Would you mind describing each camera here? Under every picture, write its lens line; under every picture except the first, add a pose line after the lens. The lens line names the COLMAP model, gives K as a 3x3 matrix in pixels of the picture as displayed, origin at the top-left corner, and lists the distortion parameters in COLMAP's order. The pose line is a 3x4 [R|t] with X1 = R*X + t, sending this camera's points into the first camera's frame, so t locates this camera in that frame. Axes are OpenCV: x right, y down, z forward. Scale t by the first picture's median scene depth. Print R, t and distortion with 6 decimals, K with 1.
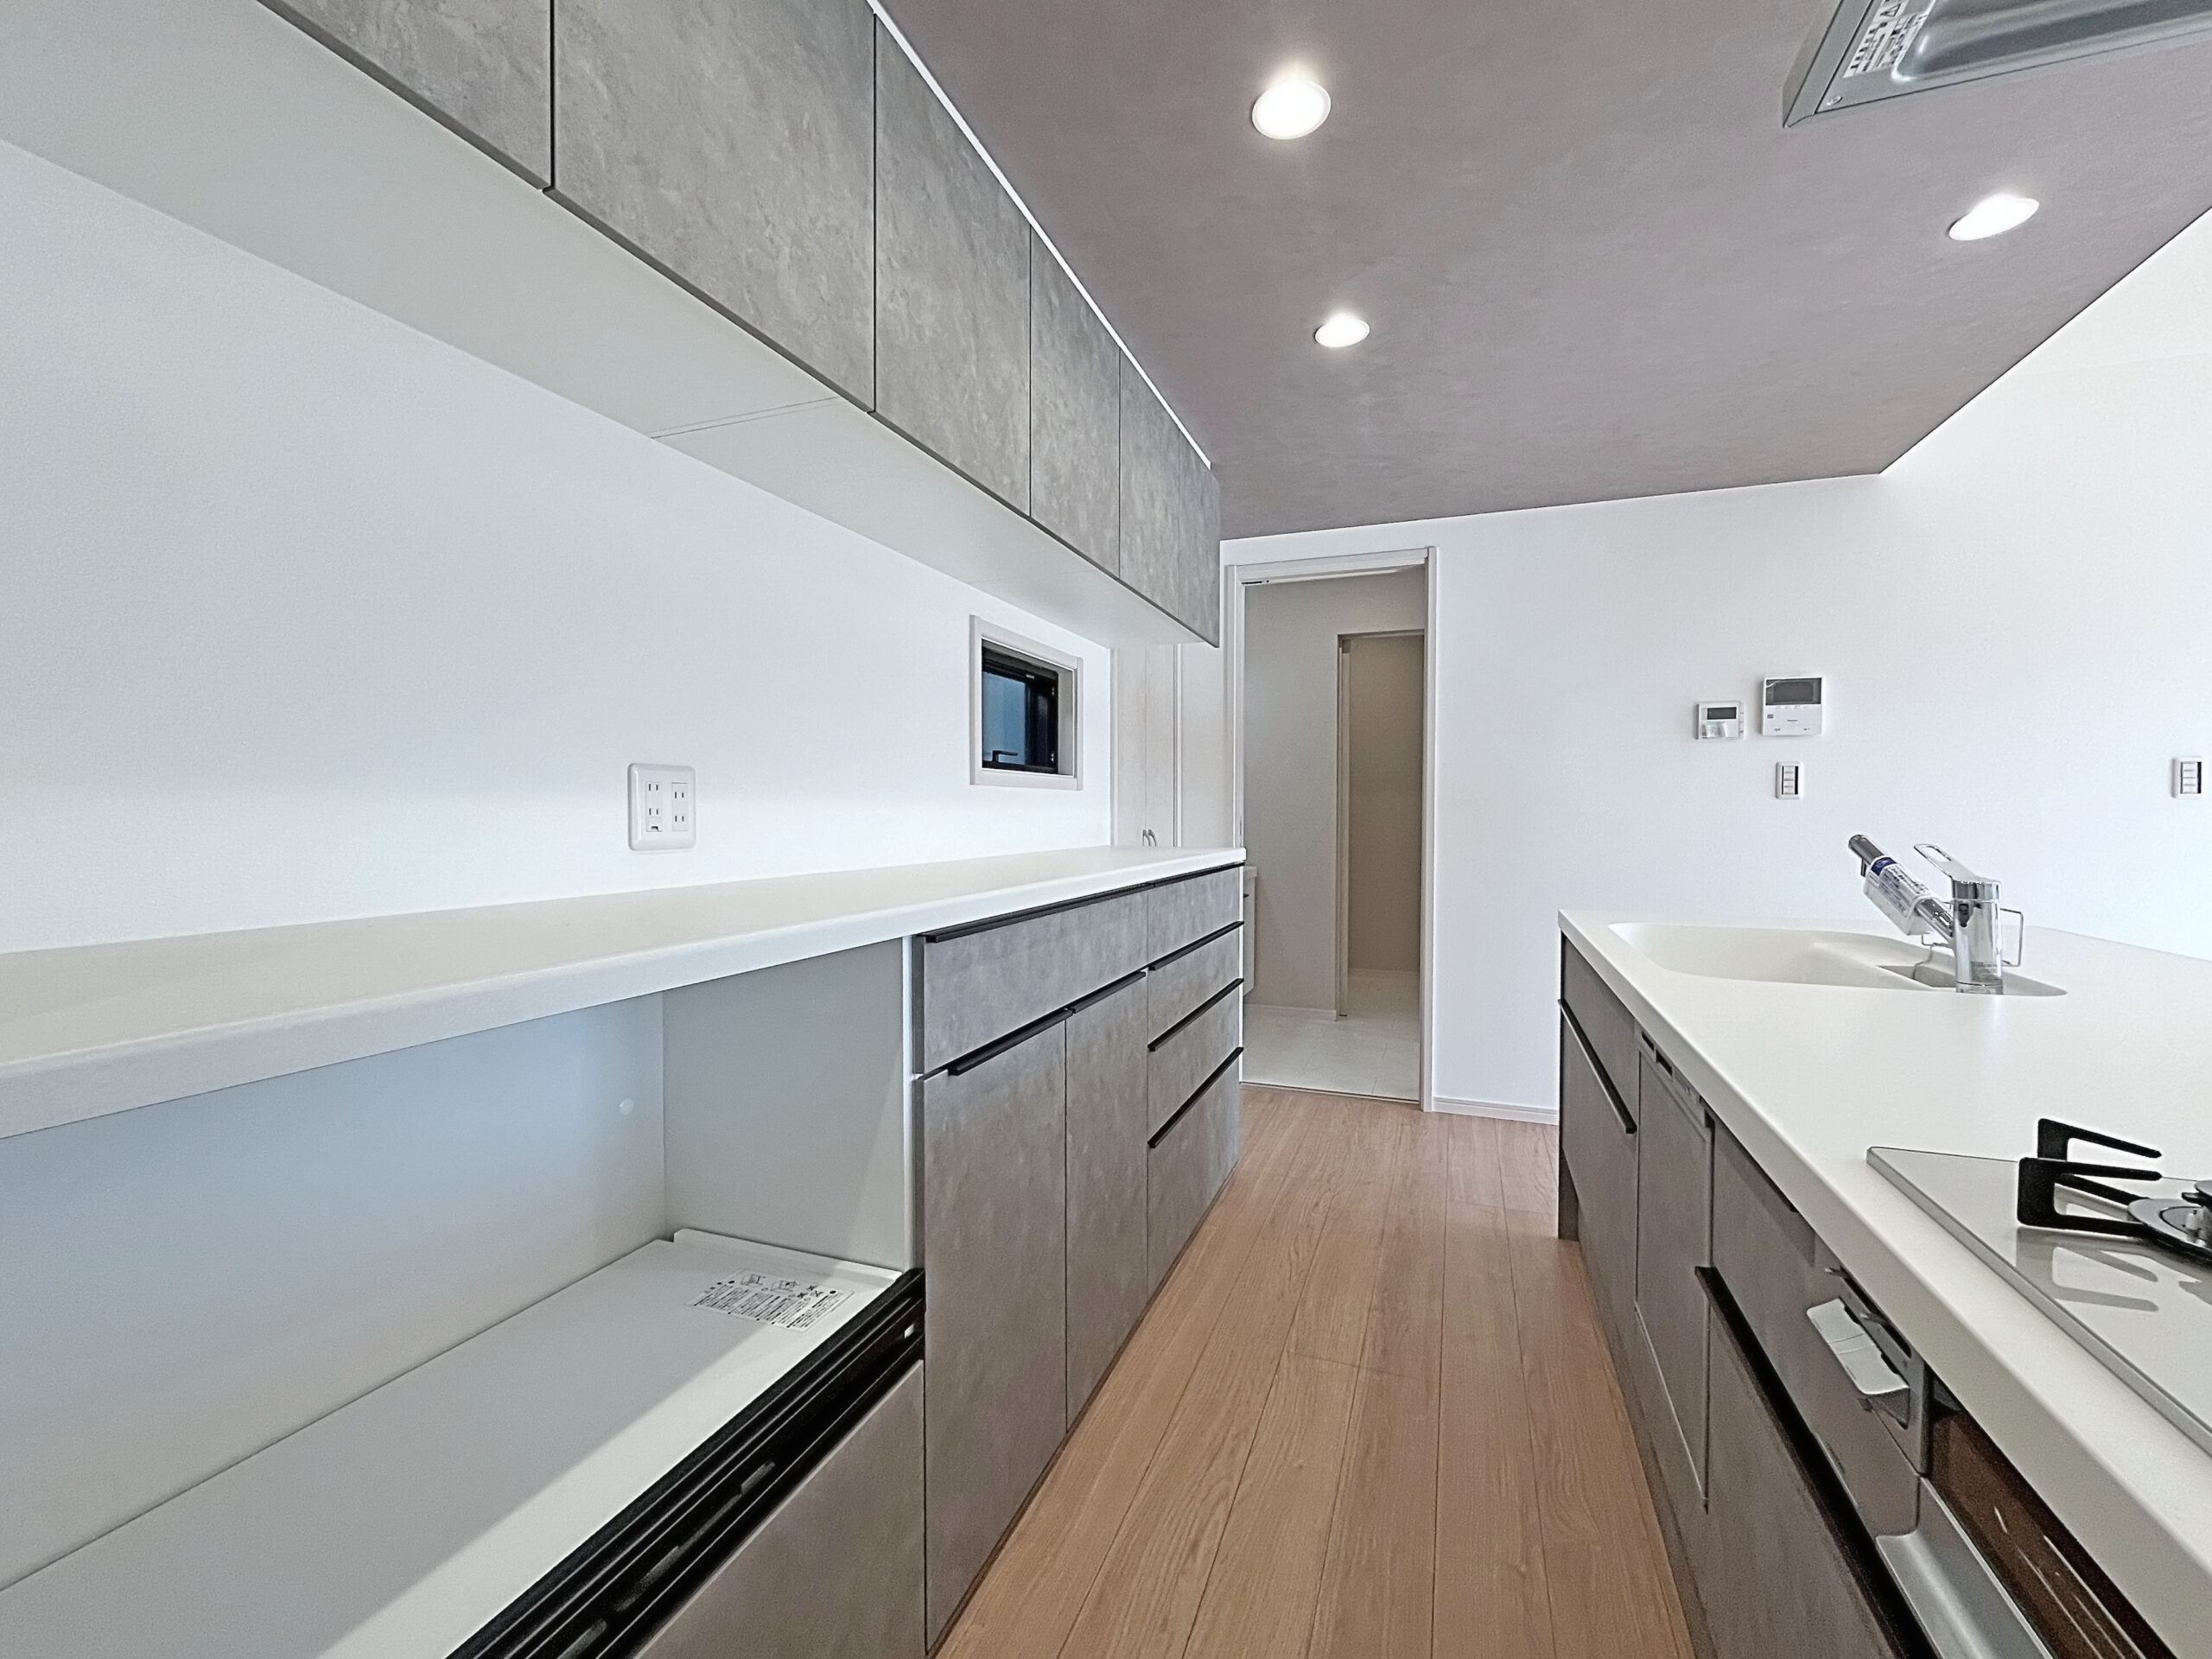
lens RADIAL K [[926.5, 0, 1106.0], [0, 926.5, 829.5], [0, 0, 1]] dist [-0.000204, -0.000093]
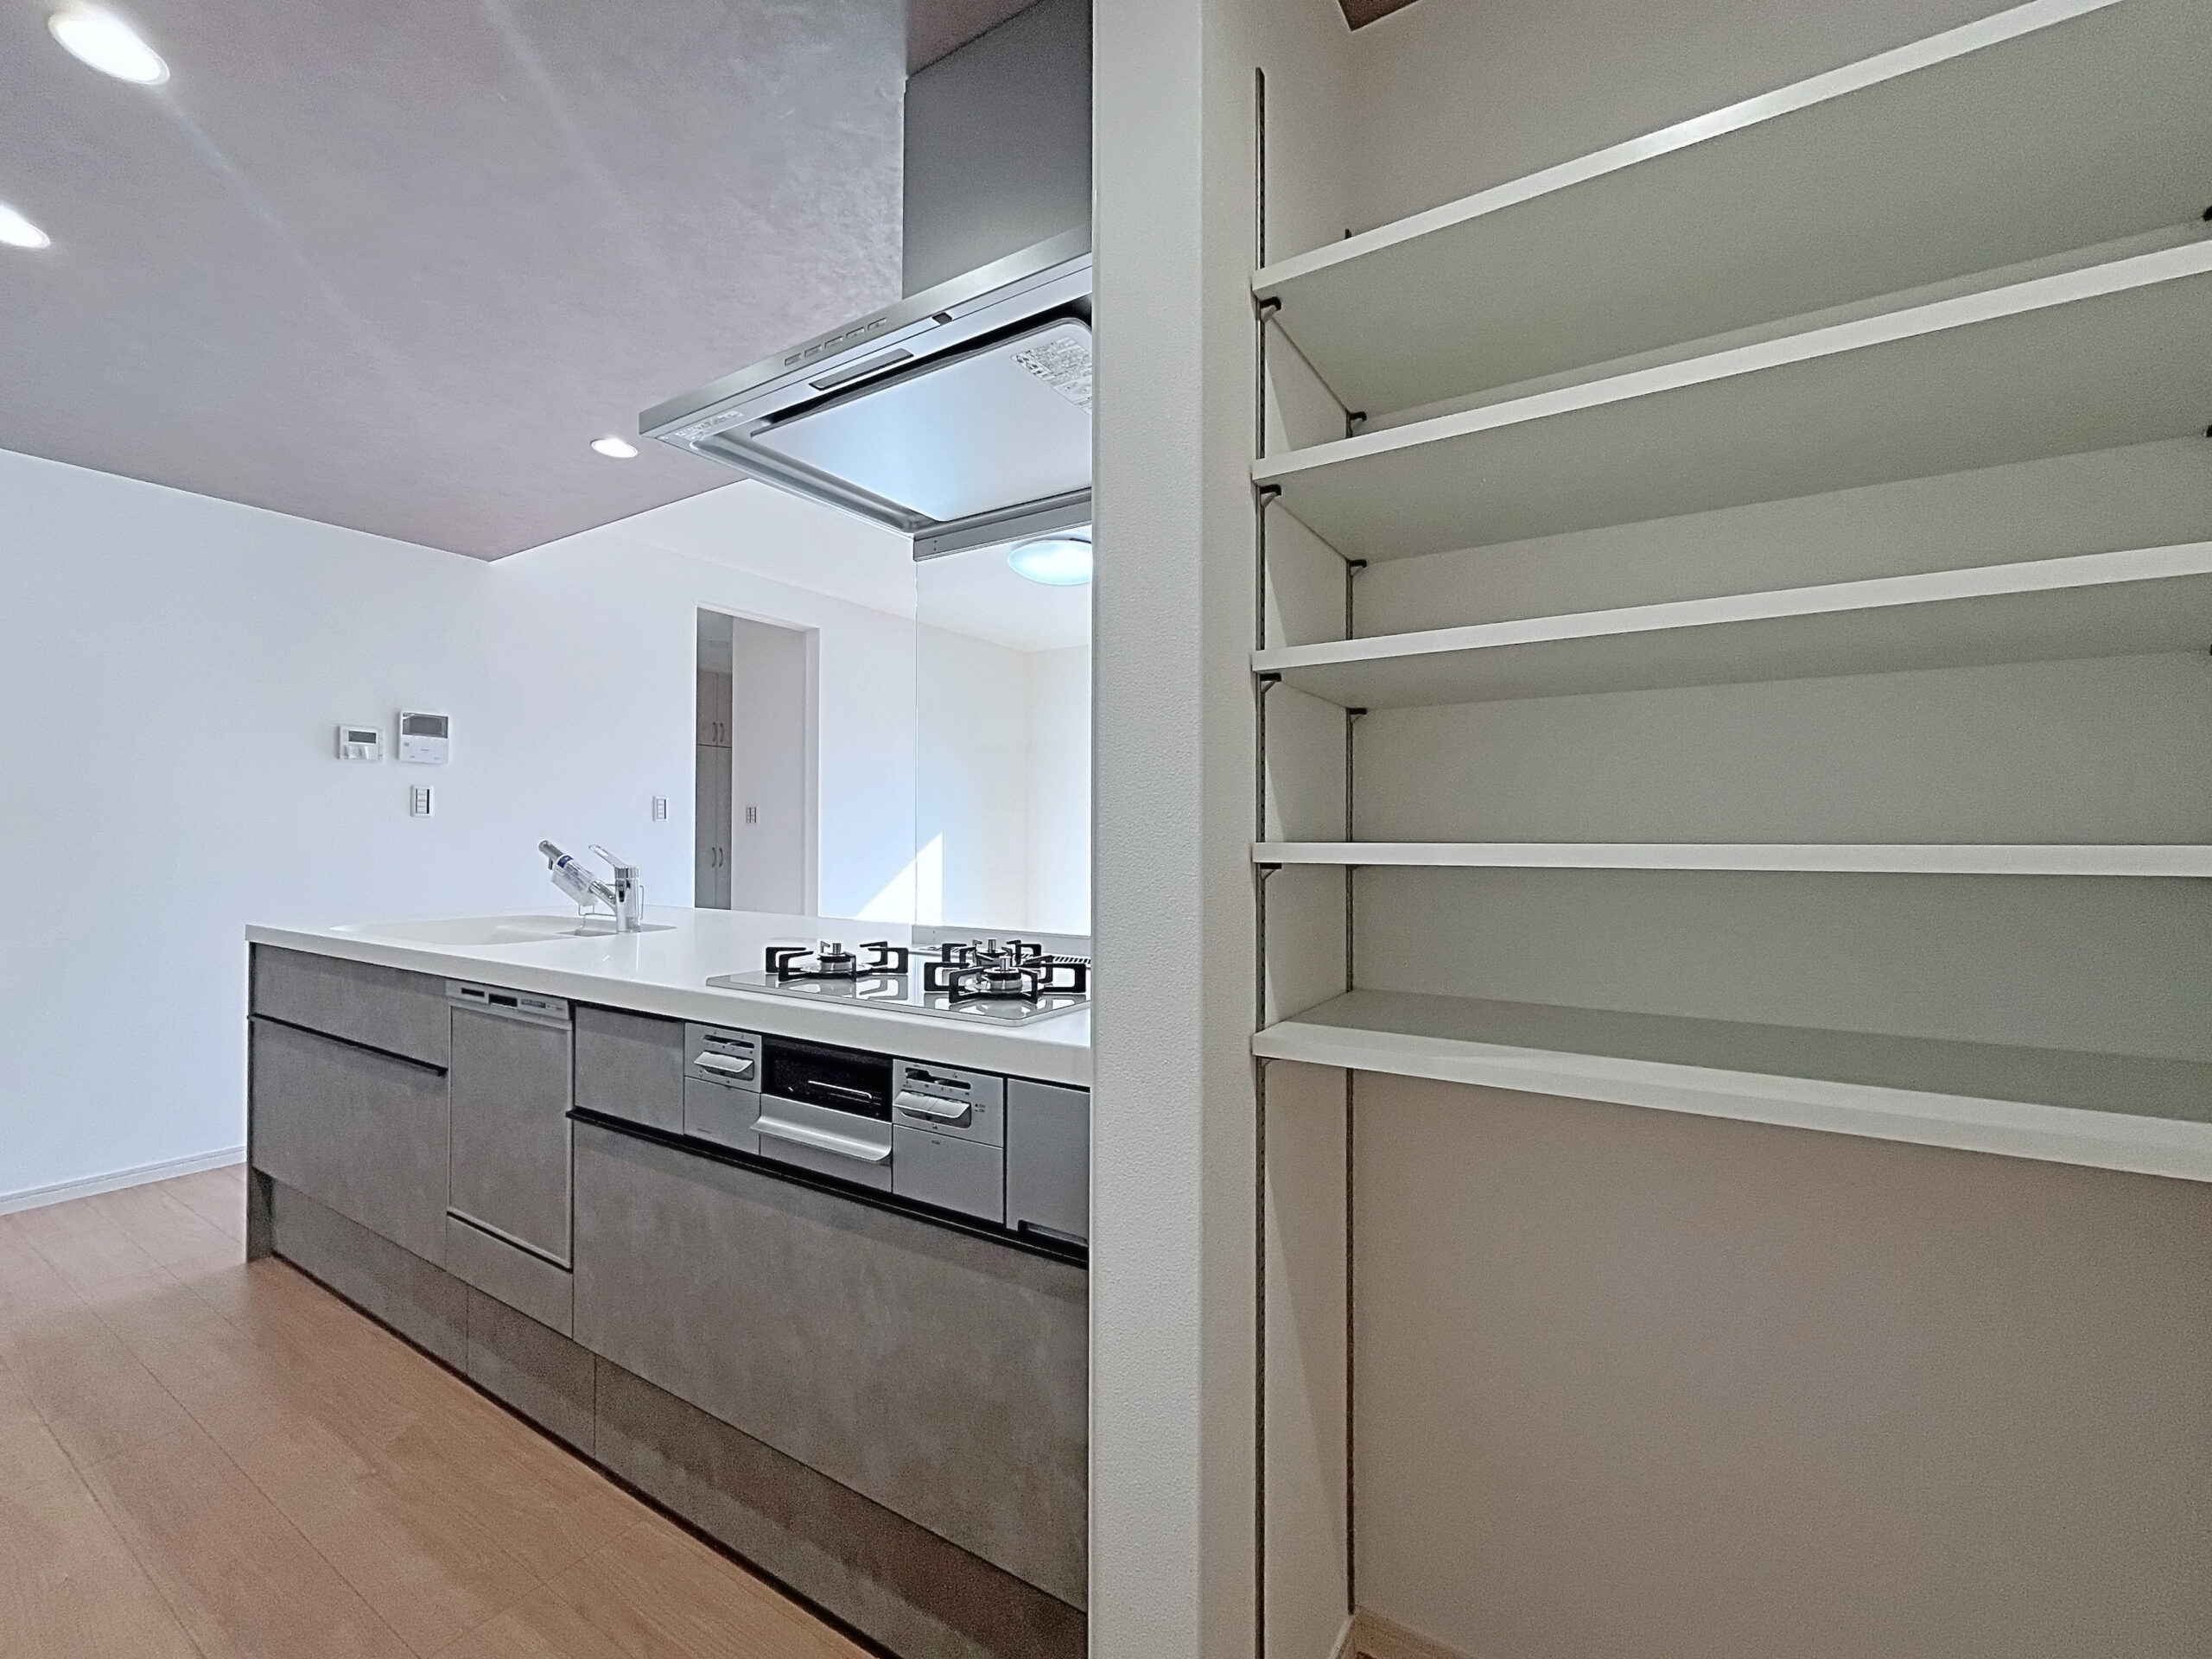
lens RADIAL K [[926.5, 0, 1106.0], [0, 926.5, 829.5], [0, 0, 1]] dist [-0.000204, -0.000093]
pose [[0.192295, 0.011604, 0.981269, -0.270674], [0.017371, 0.999733, -0.015226, 0.016802], [-0.981183, 0.019974, 0.192042, -0.069682]]
